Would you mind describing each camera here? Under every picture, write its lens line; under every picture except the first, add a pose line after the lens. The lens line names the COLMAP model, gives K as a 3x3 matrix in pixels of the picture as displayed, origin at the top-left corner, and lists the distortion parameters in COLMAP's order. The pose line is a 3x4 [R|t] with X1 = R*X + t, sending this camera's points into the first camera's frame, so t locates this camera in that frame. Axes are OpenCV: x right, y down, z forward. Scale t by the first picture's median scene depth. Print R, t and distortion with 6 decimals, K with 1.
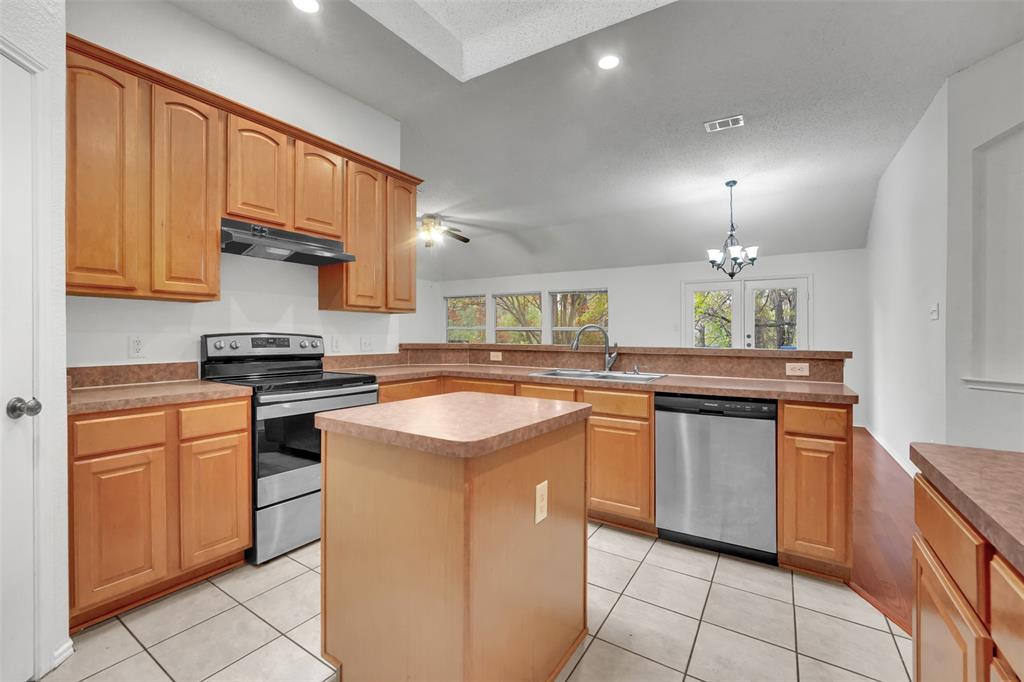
lens RADIAL K [[427.1, 0, 516.8], [0, 427.1, 333.8], [0, 0, 1]] dist [-0.019978, 0.000211]
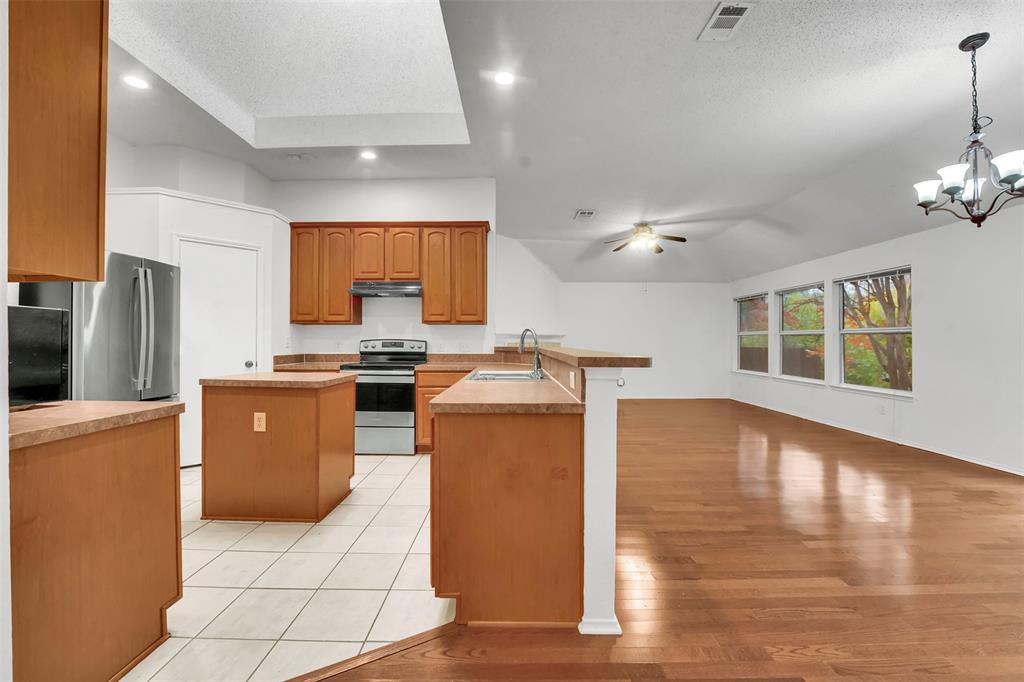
lens RADIAL K [[427.1, 0, 513.9], [0, 427.1, 342.3], [0, 0, 1]] dist [-0.019978, 0.000211]
pose [[0.534001, -0.005927, -0.845463, 1.084867], [0.005167, 0.999980, -0.003747, 0.018118], [0.845468, -0.002368, 0.534021, 0.434907]]
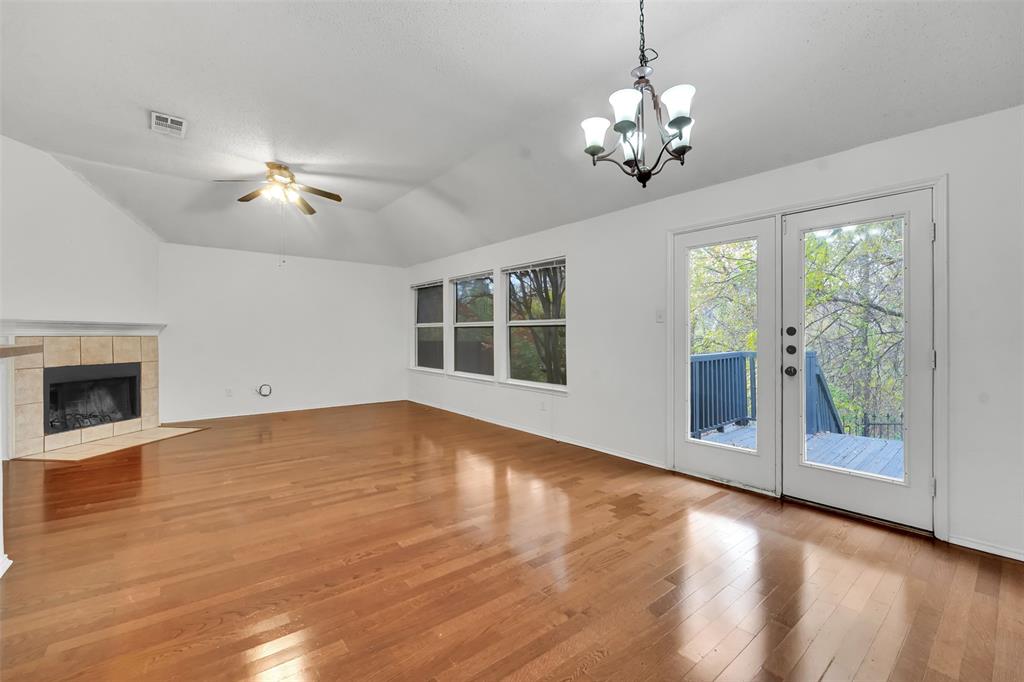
lens RADIAL K [[427.1, 0, 527.7], [0, 427.1, 338.6], [0, 0, 1]] dist [-0.019978, 0.000211]
pose [[0.951606, -0.004485, -0.307289, 0.901953], [0.006926, 0.999953, 0.006854, 0.020761], [0.307243, -0.008650, 0.951592, 0.995351]]
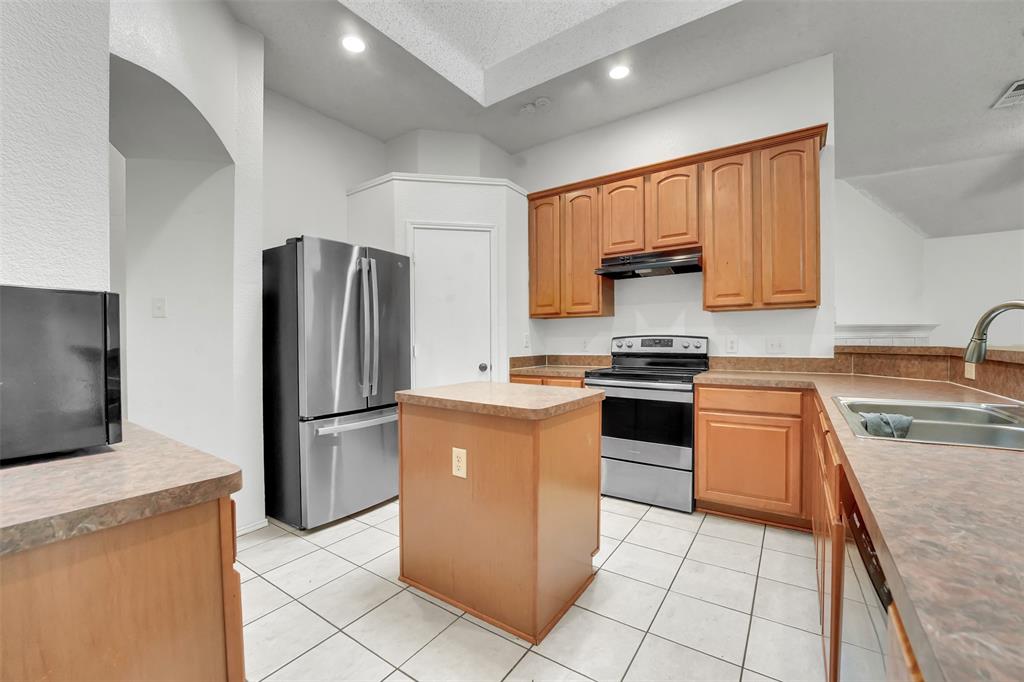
lens RADIAL K [[427.1, 0, 507.4], [0, 427.1, 348.4], [0, 0, 1]] dist [-0.019978, 0.000211]
pose [[-0.036766, 0.013996, -0.999226, 0.624224], [0.012652, 0.999828, 0.013539, 0.012767], [0.999244, -0.012145, -0.036937, 0.553429]]
